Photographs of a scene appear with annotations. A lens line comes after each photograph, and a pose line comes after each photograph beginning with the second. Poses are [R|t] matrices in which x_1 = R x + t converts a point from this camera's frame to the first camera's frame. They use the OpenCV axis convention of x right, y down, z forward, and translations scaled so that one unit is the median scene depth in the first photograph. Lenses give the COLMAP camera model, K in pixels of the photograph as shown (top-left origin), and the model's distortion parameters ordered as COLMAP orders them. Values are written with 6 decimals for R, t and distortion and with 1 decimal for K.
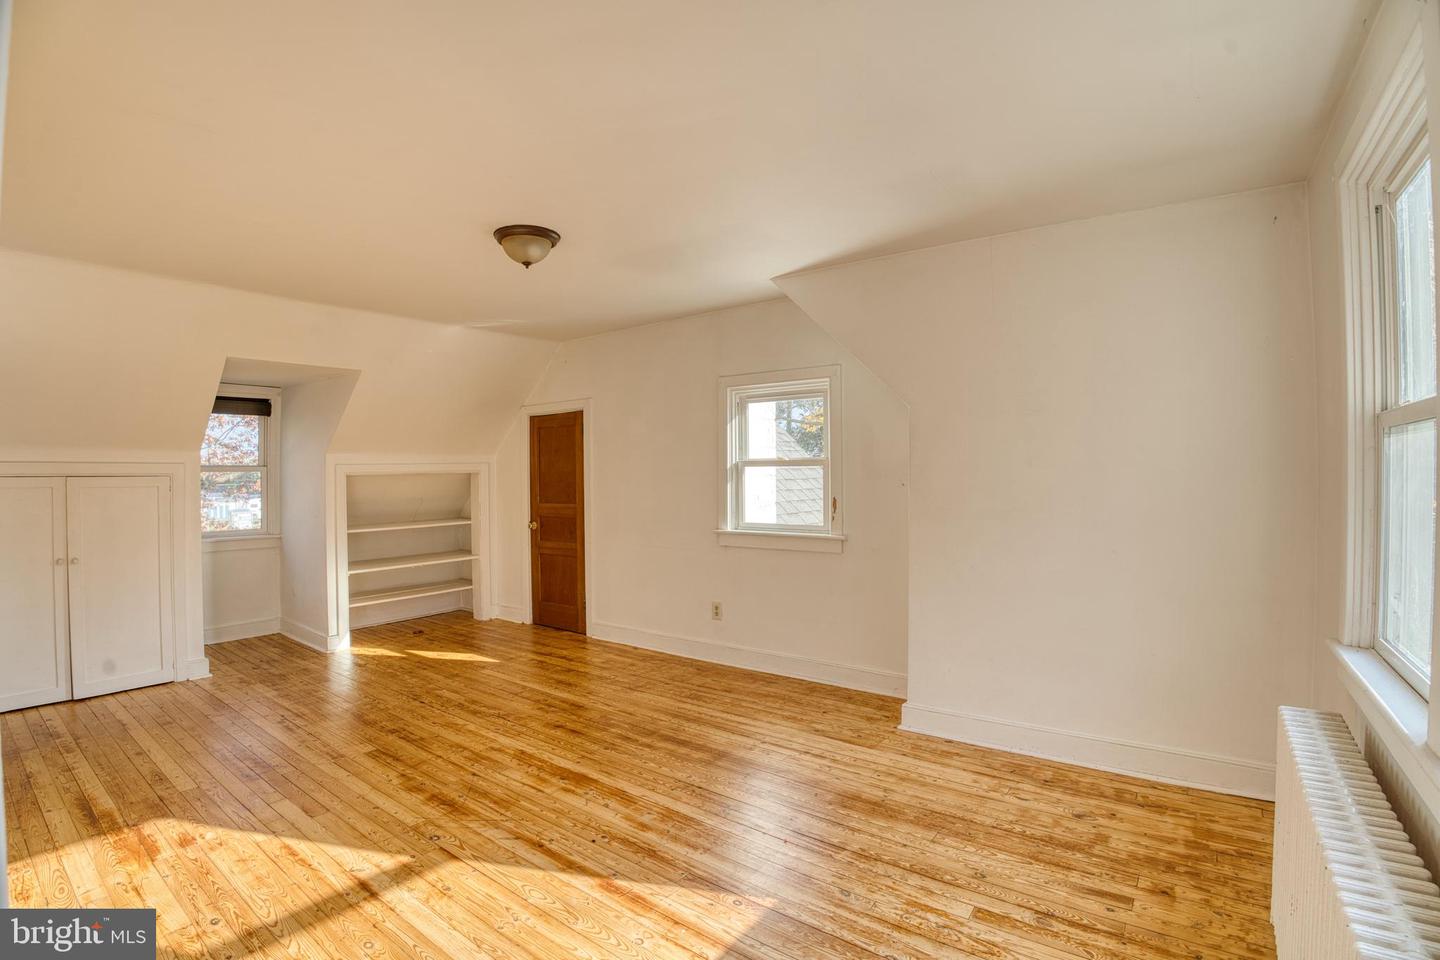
lens RADIAL K [[672.0, 0, 723.7], [0, 672.0, 474.2], [0, 0, 1]] dist [-0.108089, 0.025491]
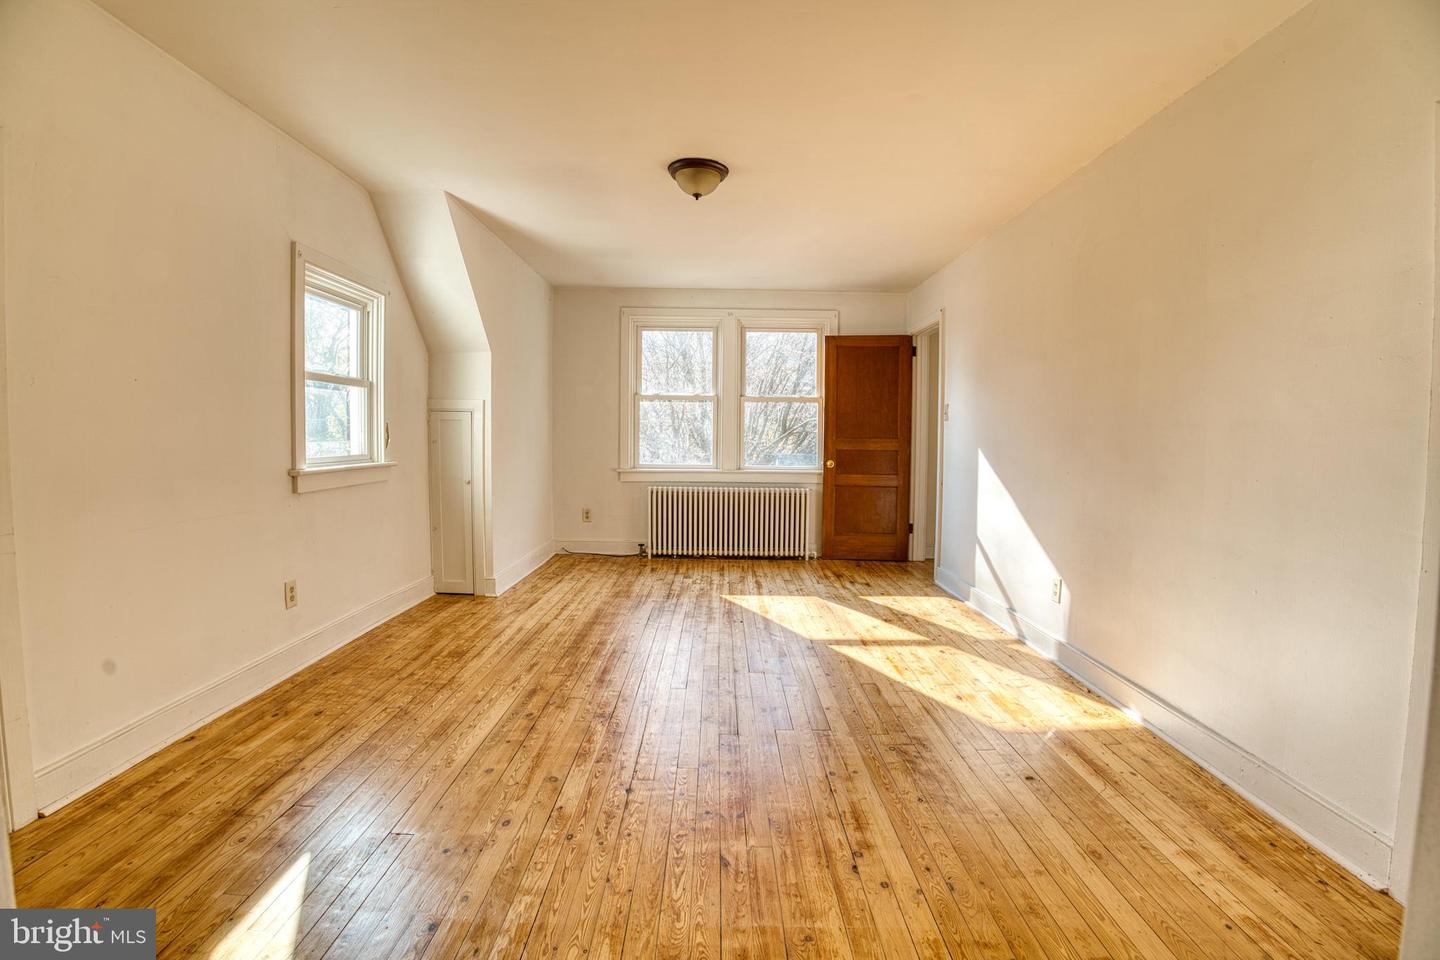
lens RADIAL K [[672.0, 0, 723.7], [0, 672.0, 474.2], [0, 0, 1]] dist [-0.108089, 0.025491]
pose [[-0.600120, -0.044352, 0.798680, -0.883710], [-0.005074, 0.998653, 0.051645, 0.058288], [-0.799894, 0.026941, -0.599536, 1.190389]]
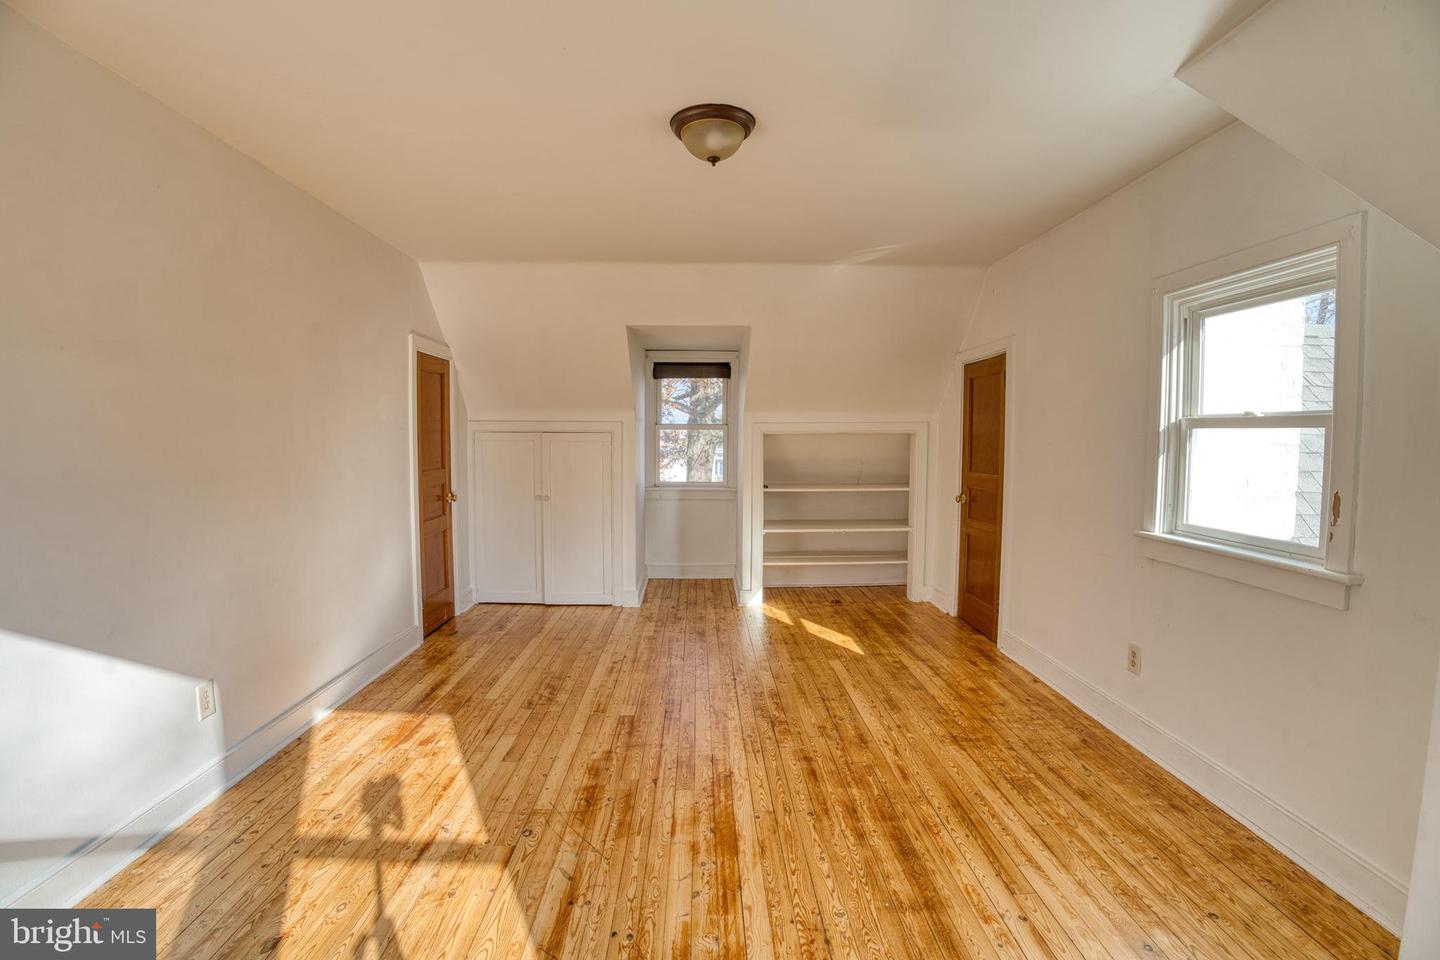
lens RADIAL K [[672.0, 0, 723.7], [0, 672.0, 474.2], [0, 0, 1]] dist [-0.108089, 0.025491]
pose [[0.622638, 0.057508, -0.780394, 0.238952], [-0.012067, 0.997883, 0.063908, -0.002043], [0.782417, -0.030375, 0.622014, 0.384086]]
